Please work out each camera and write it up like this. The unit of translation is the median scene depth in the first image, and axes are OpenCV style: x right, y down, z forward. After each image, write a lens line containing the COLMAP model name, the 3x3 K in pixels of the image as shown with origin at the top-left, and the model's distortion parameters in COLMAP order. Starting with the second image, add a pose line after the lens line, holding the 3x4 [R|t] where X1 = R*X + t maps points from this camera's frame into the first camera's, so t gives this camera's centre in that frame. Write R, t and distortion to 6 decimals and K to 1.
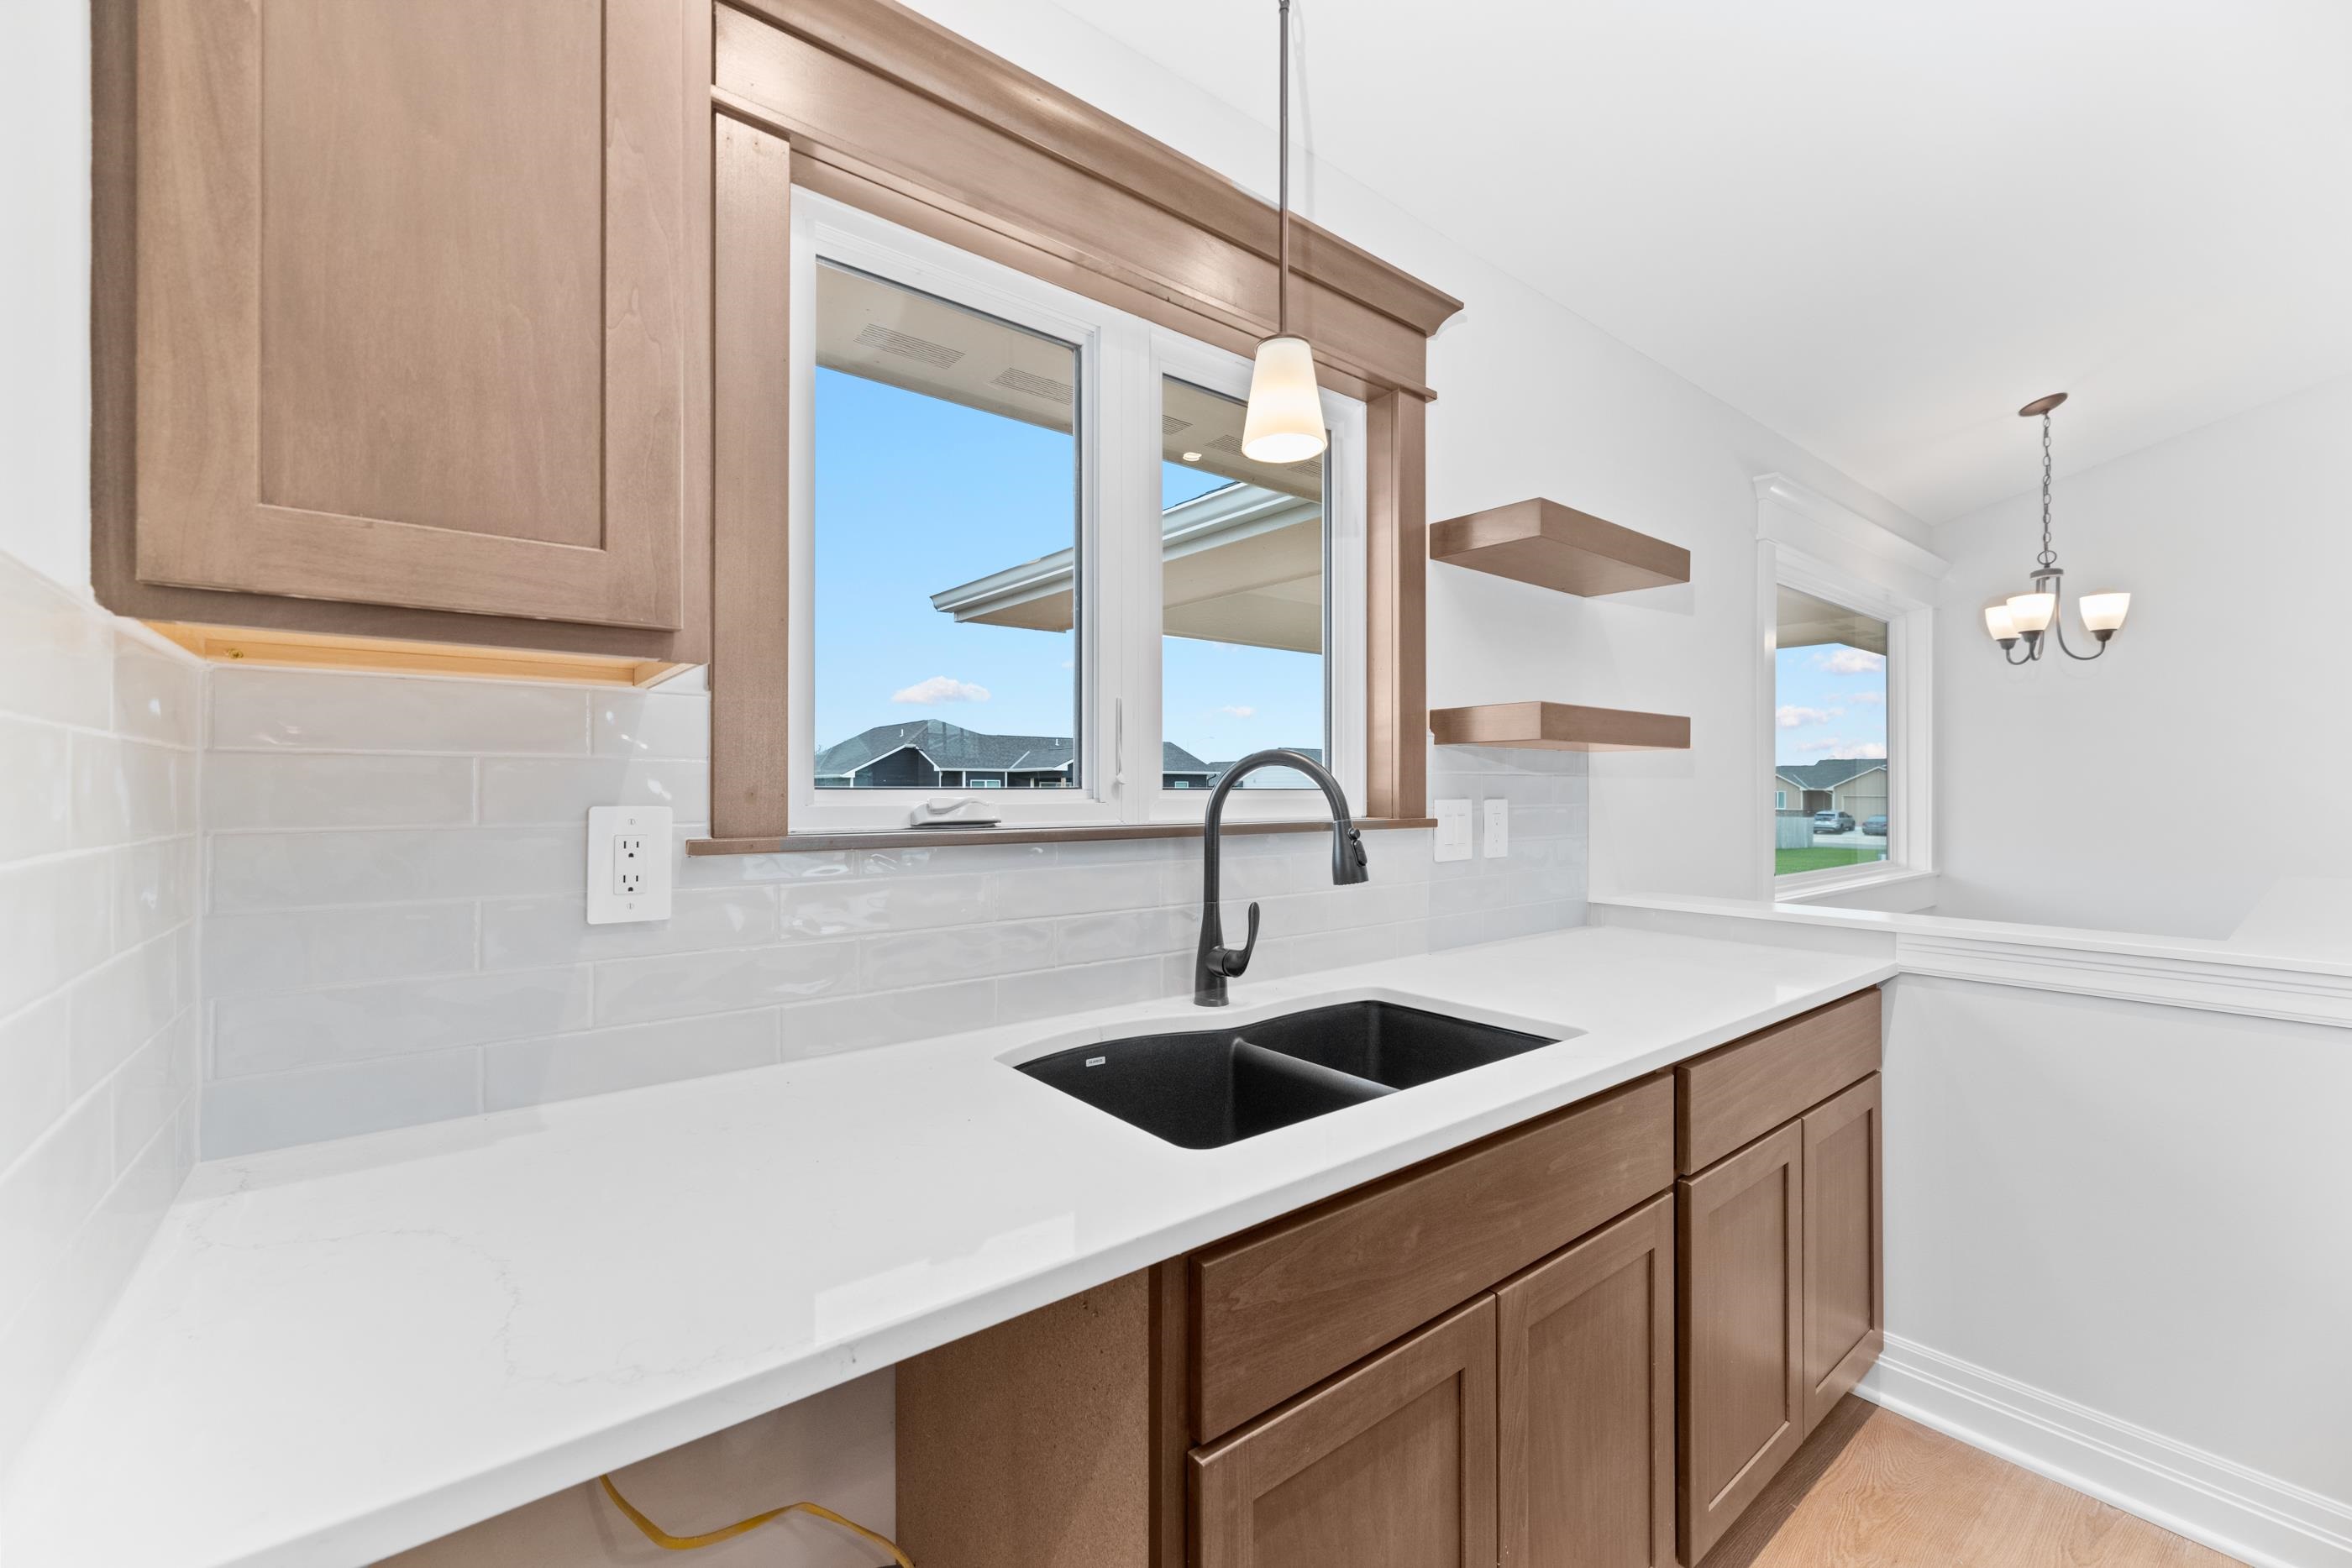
lens RADIAL K [[960.1, 0, 1178.5], [0, 960.1, 786.9], [0, 0, 1]] dist [0.003840, 0.000090]
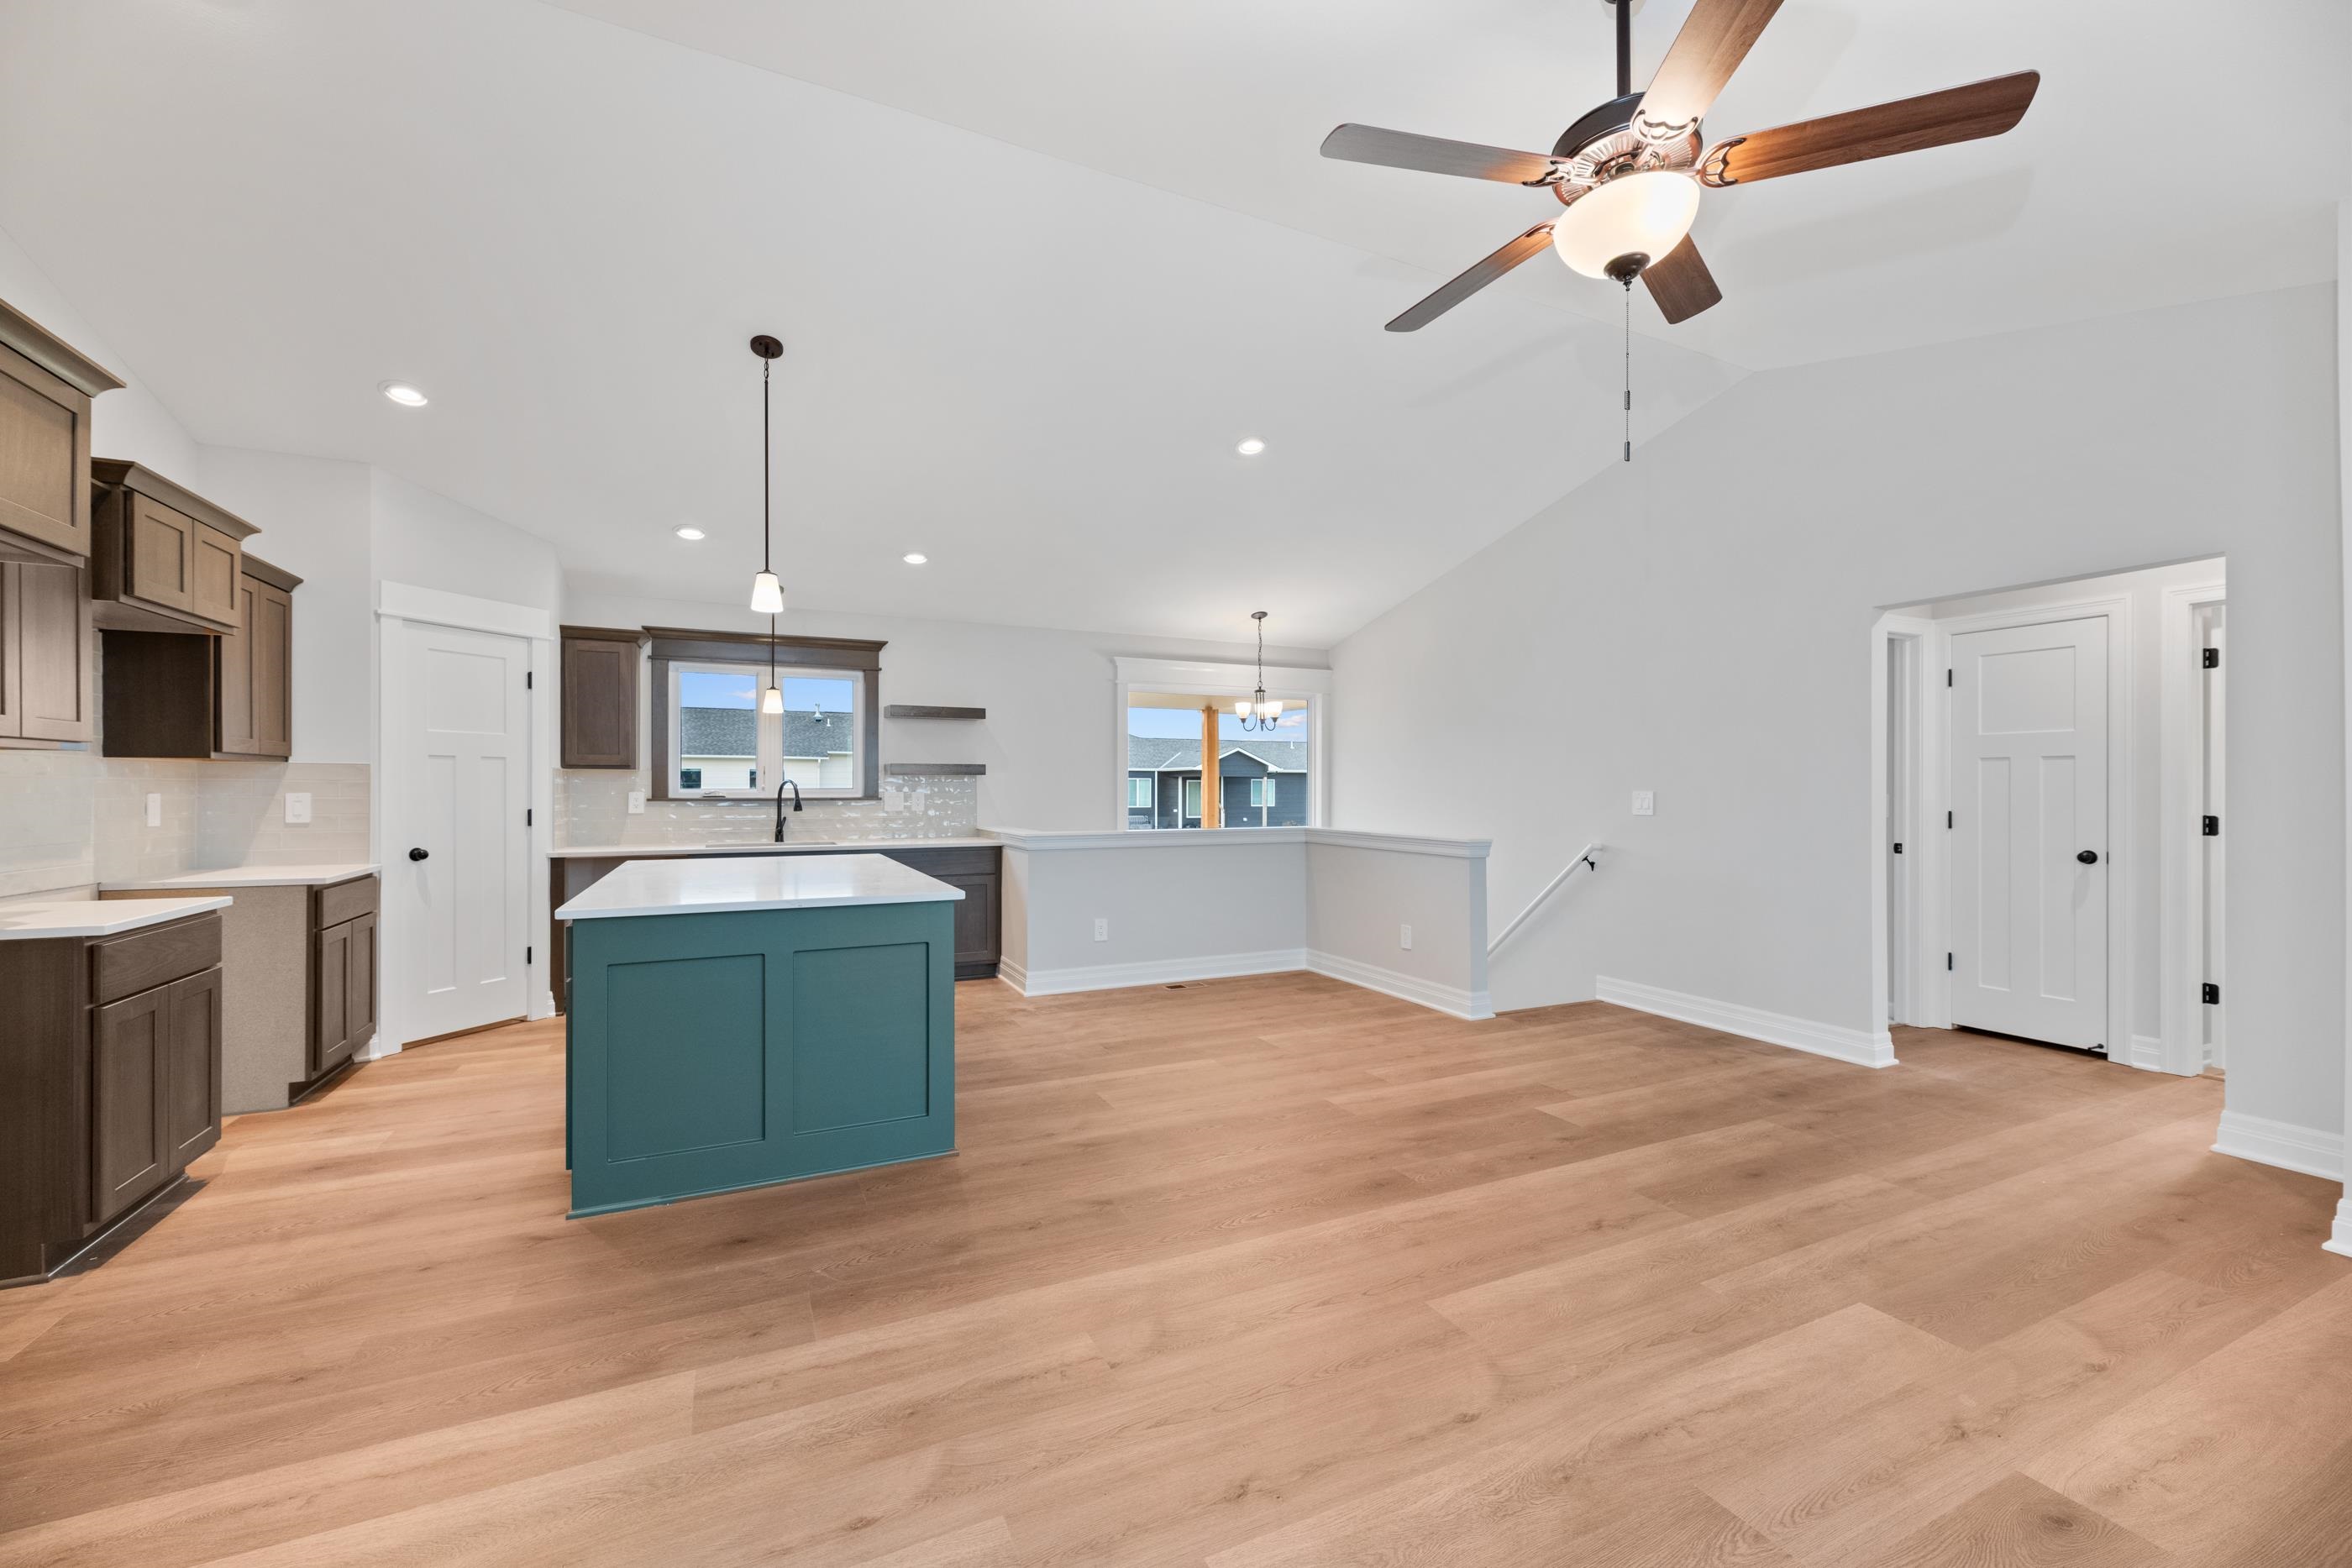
lens RADIAL K [[960.1, 0, 1176.1], [0, 960.1, 783.6], [0, 0, 1]] dist [0.003840, 0.000090]
pose [[0.974217, -0.000776, -0.225613, 1.995710], [0.000775, 1.000000, -0.000095, -0.014825], [0.225613, -0.000082, 0.974217, -1.983471]]
